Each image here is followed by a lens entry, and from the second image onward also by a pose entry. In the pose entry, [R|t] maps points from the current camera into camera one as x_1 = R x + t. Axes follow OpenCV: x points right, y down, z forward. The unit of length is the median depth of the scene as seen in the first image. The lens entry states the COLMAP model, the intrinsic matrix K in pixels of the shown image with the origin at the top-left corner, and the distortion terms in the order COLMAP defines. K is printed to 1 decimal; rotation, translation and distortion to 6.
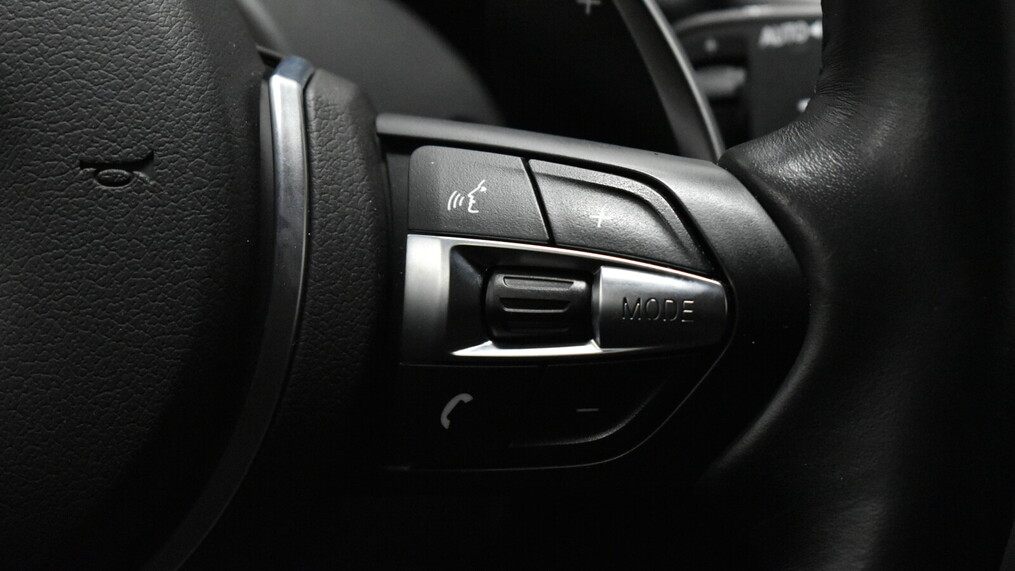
lens RADIAL K [[2403.3, 0, 508.9], [0, 2403.3, 285.6], [0, 0, 1]] dist [0.125406, 0.000000]
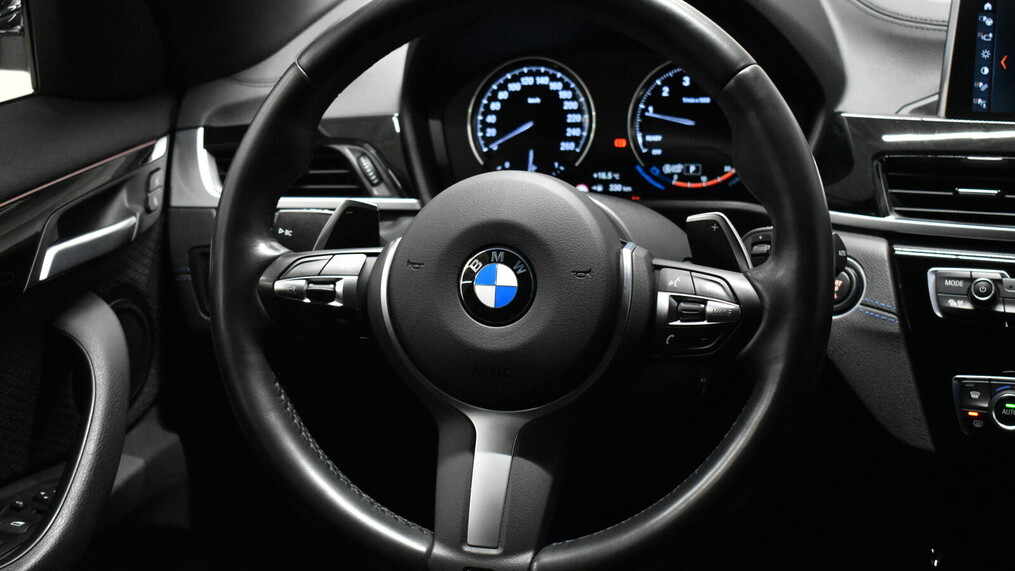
lens RADIAL K [[1516.6, 0, 507.7], [0, 1516.6, 285.3], [0, 0, 1]] dist [-0.035088, 0.000000]
pose [[0.980145, 0.017627, -0.197499, 0.194187], [-0.025579, 0.998958, -0.037784, 0.063509], [0.196627, 0.042086, 0.979575, -1.350955]]
